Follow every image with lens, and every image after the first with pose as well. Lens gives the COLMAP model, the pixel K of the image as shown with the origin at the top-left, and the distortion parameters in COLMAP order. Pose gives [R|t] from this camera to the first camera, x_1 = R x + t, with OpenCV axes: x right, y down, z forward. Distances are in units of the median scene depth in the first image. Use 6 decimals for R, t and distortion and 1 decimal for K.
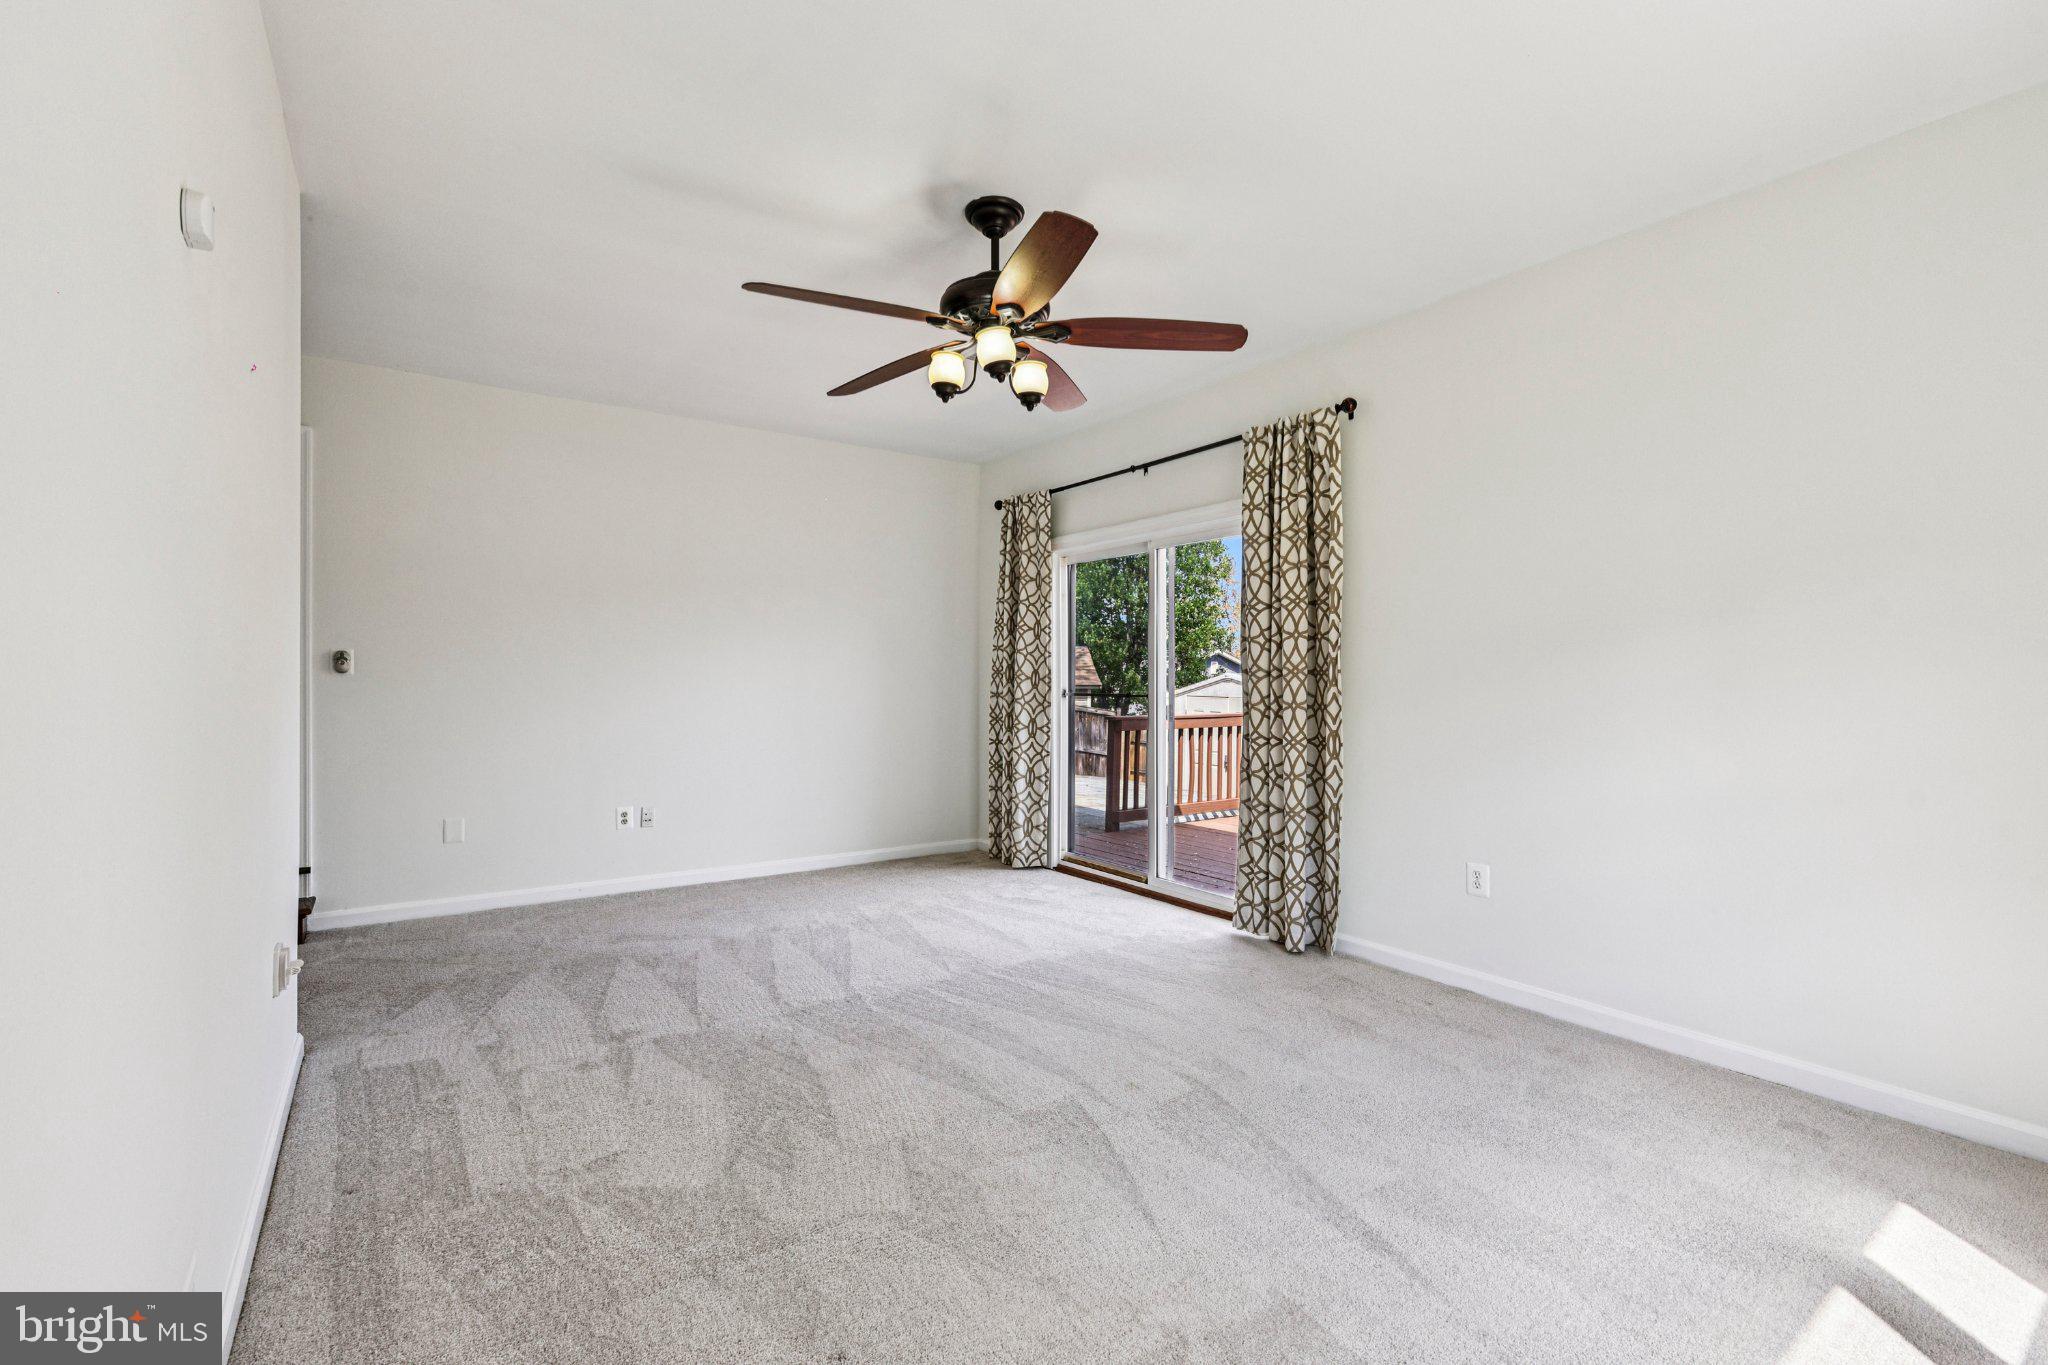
lens RADIAL K [[906.0, 0, 1025.7], [0, 906.0, 675.3], [0, 0, 1]] dist [0.000720, 0.000166]
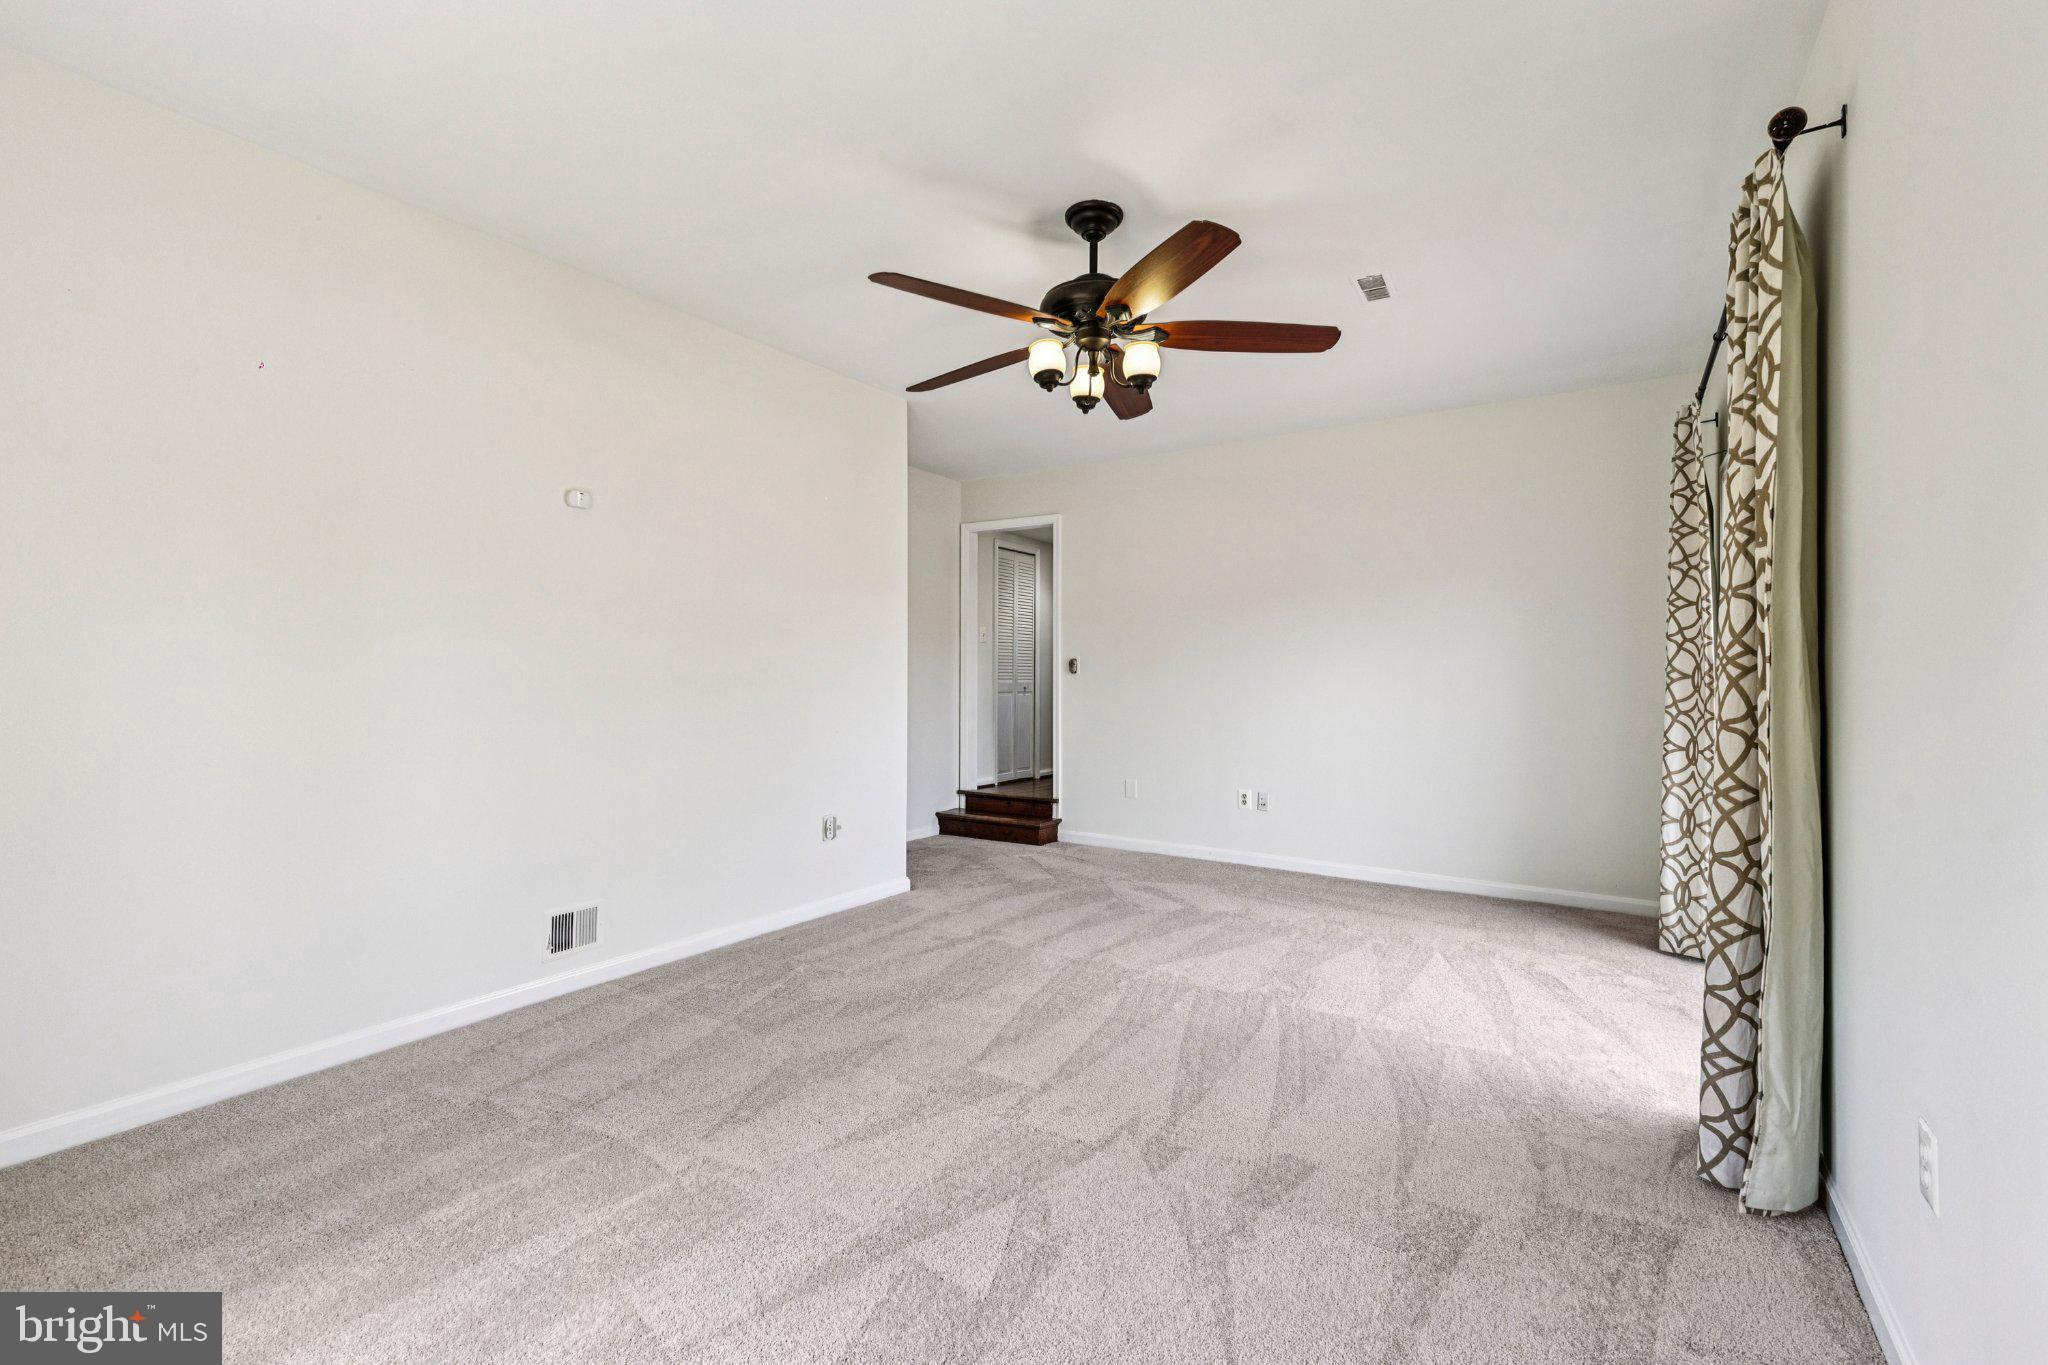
lens RADIAL K [[906.0, 0, 1025.7], [0, 906.0, 675.3], [0, 0, 1]] dist [0.000720, 0.000166]
pose [[0.348180, -0.002386, -0.937425, 0.658230], [0.000867, 0.999997, -0.002223, 0.004412], [0.937427, -0.000039, 0.348181, 0.424944]]
